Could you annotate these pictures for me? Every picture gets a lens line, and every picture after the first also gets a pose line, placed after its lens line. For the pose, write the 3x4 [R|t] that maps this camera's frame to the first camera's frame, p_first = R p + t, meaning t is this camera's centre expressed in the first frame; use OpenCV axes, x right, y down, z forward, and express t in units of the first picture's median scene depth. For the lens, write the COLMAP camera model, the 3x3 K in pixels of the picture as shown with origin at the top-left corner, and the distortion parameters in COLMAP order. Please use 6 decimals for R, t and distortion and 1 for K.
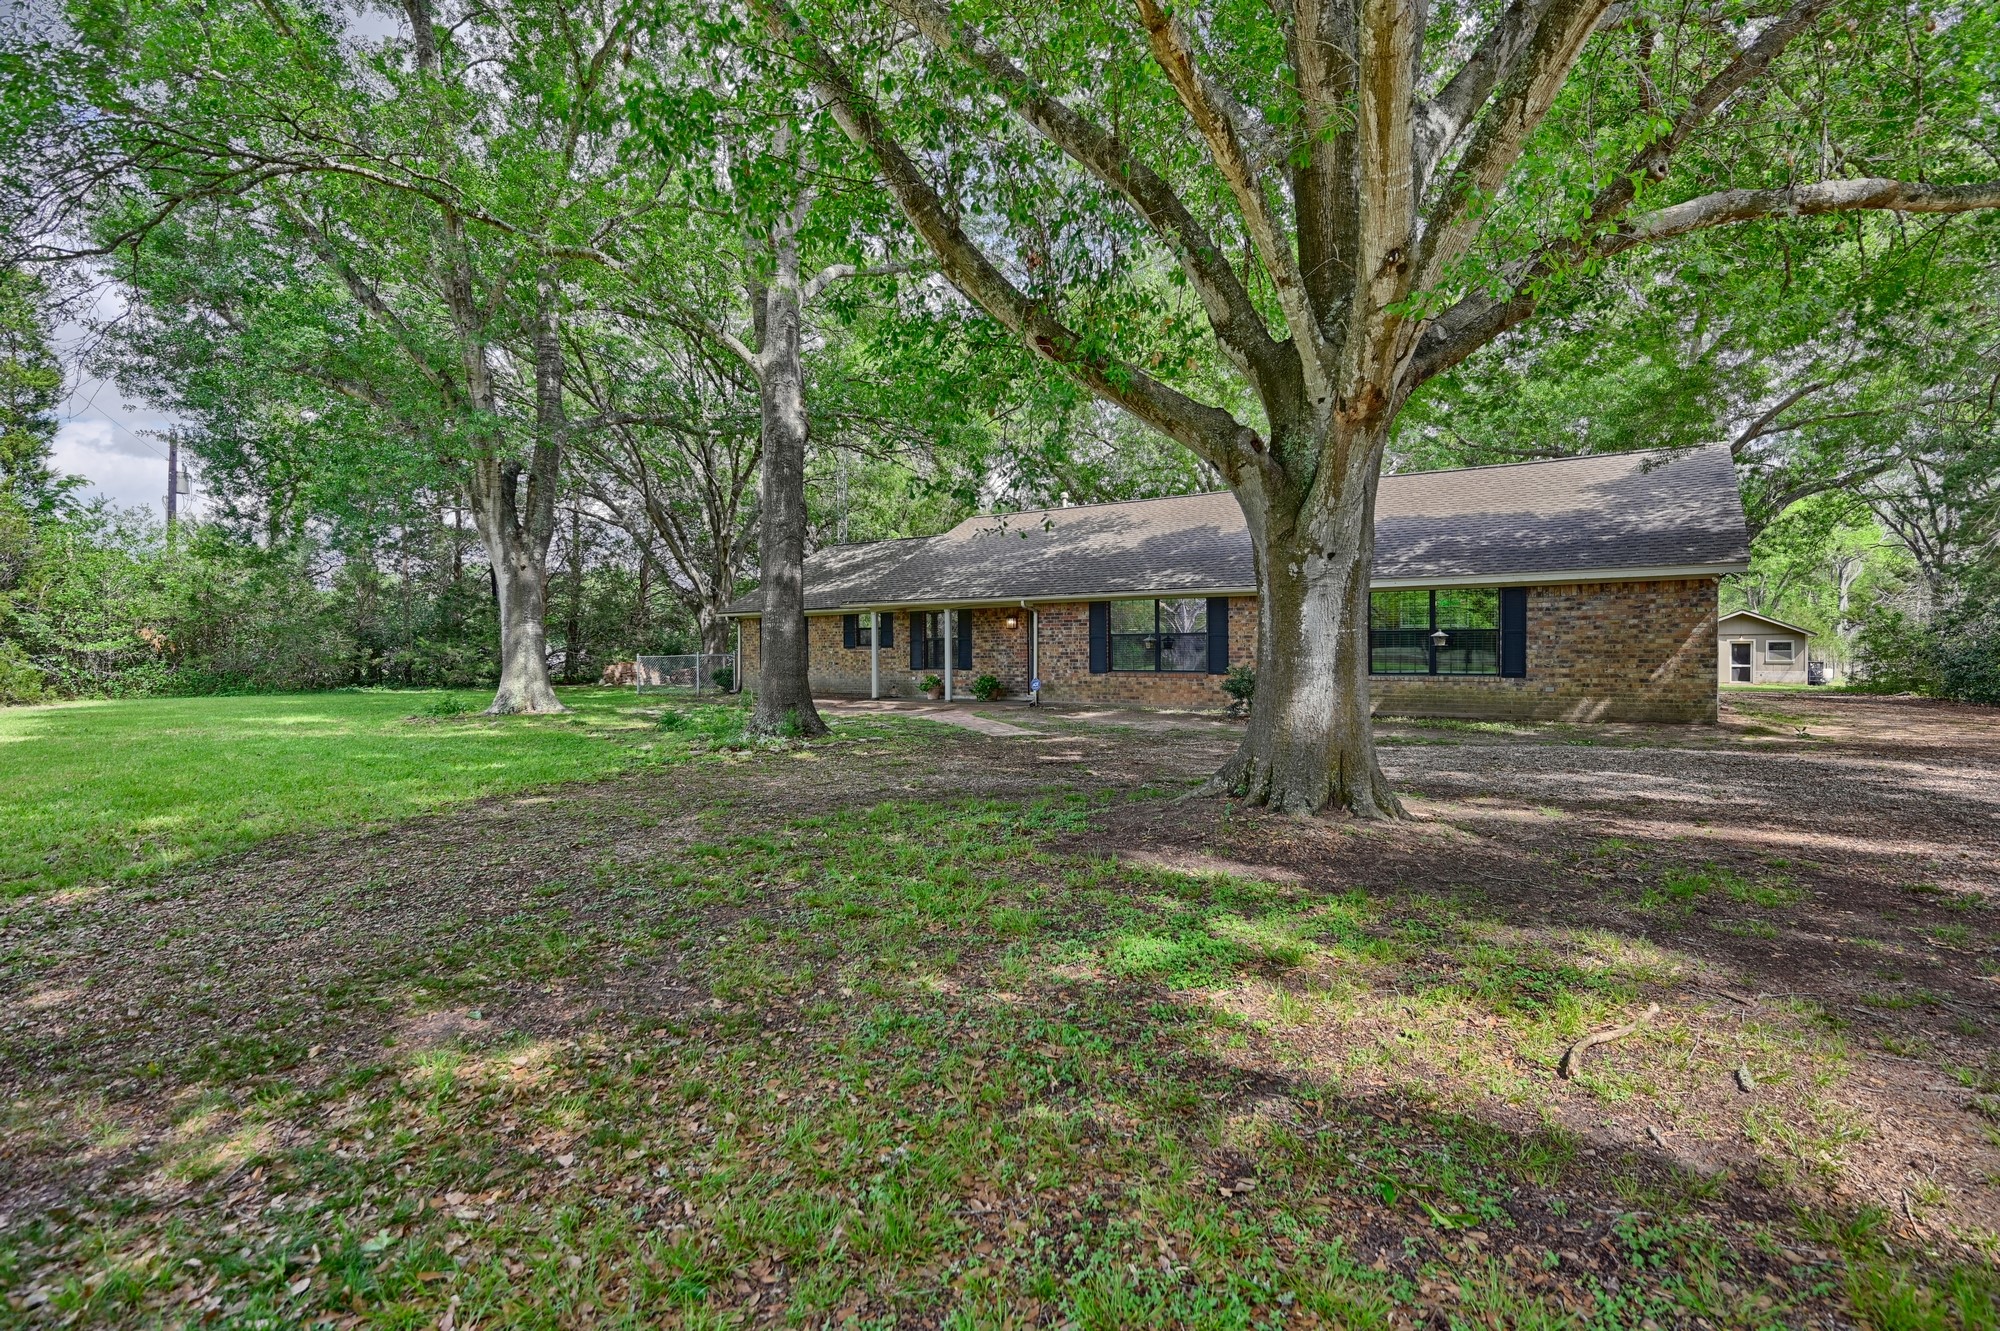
lens RADIAL K [[997.3, 0, 997.5], [0, 997.3, 660.0], [0, 0, 1]] dist [0.001942, 0.000133]
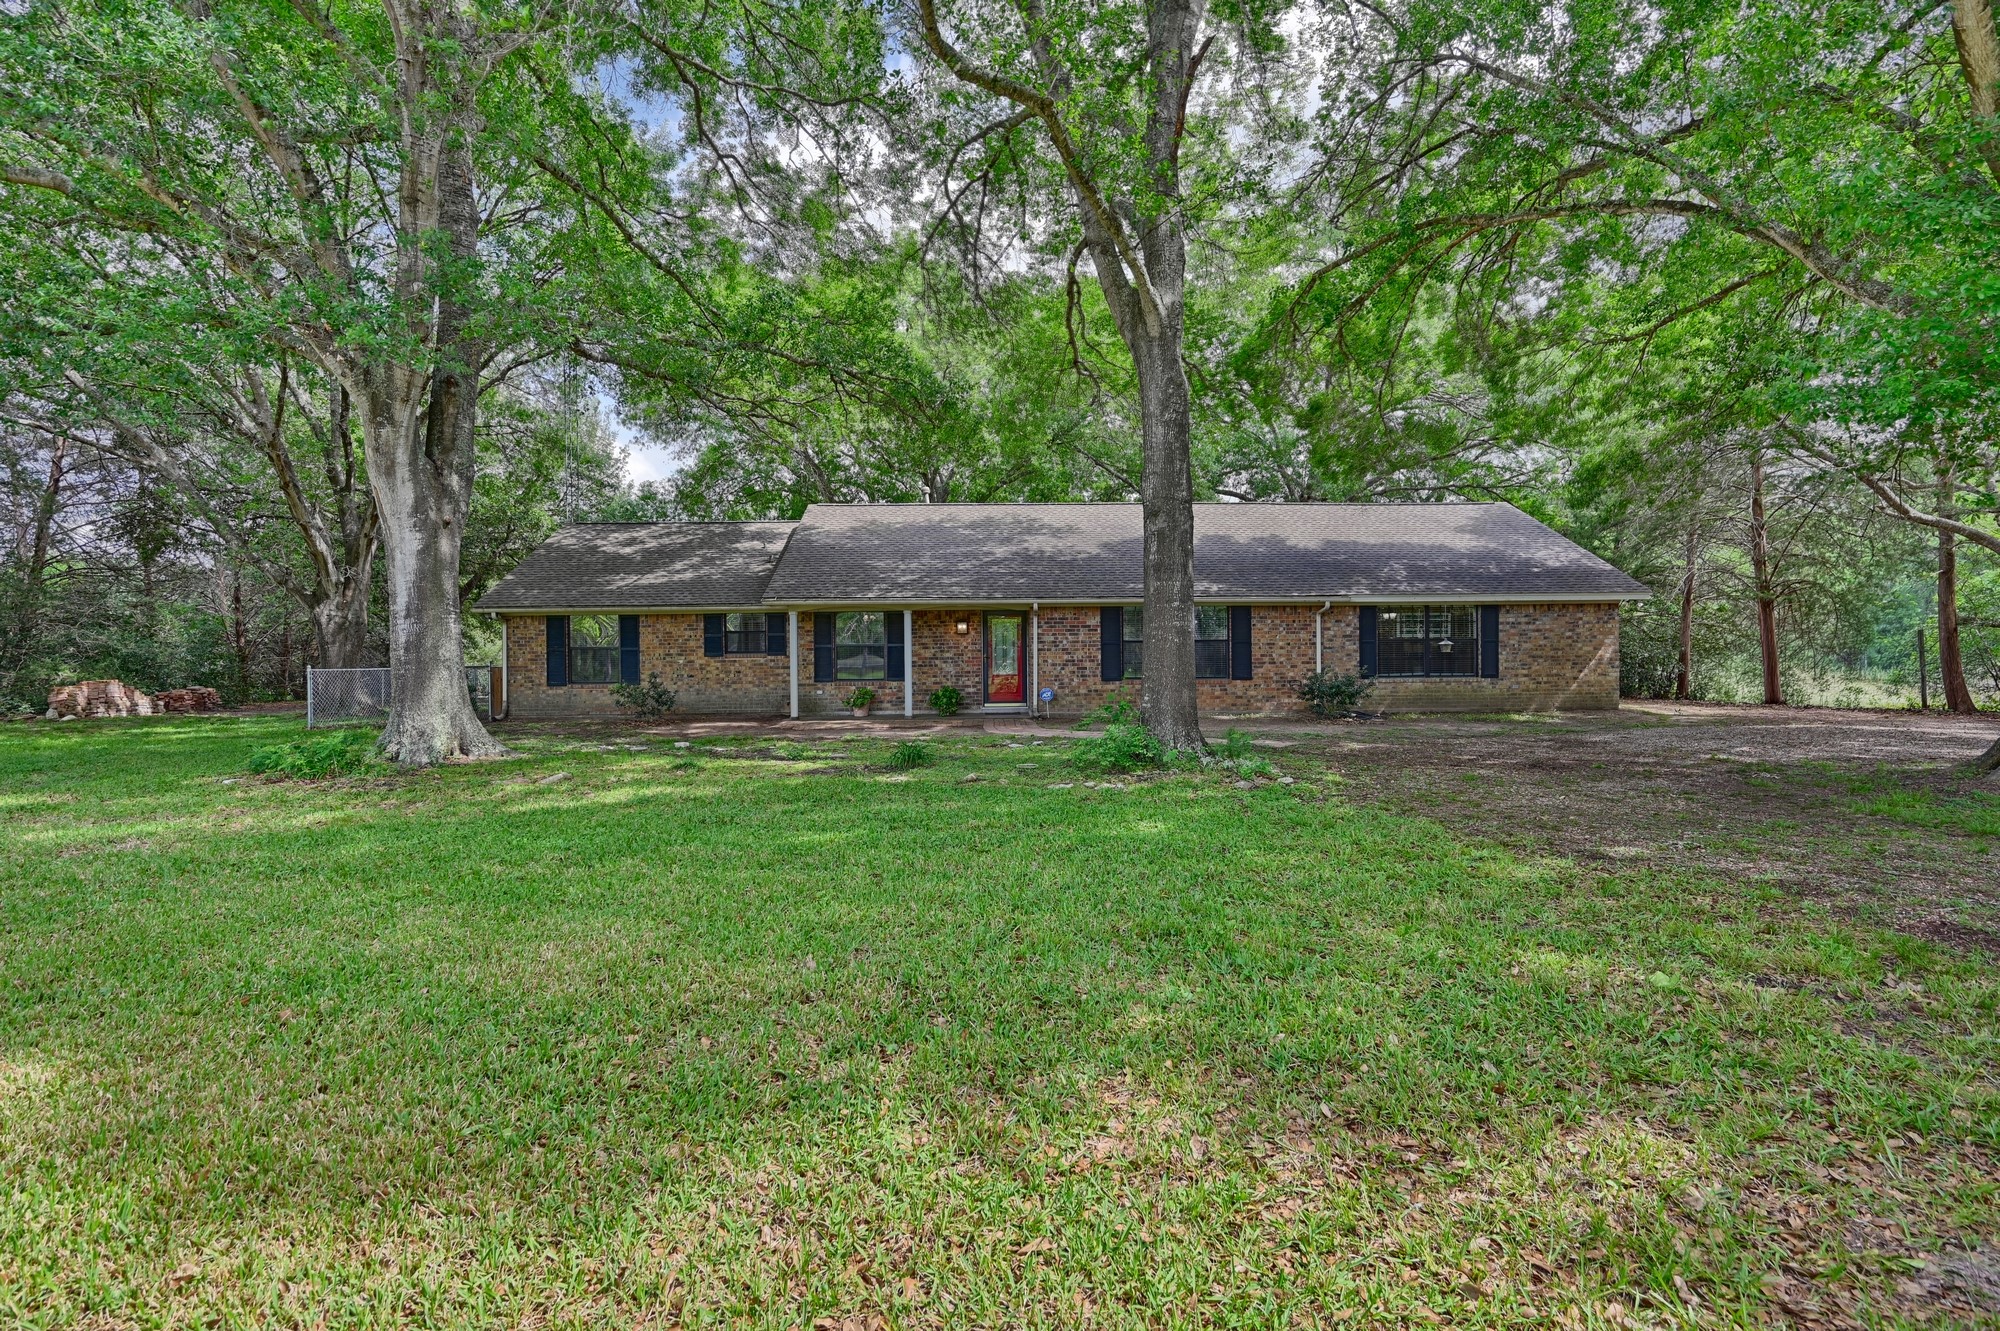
lens RADIAL K [[997.3, 0, 1002.2], [0, 997.3, 666.0], [0, 0, 1]] dist [0.001942, 0.000133]
pose [[0.800615, -0.006283, 0.599146, -0.551245], [0.010022, 0.999946, -0.002905, 0.000383], [-0.599095, 0.008330, 0.800635, 0.291754]]
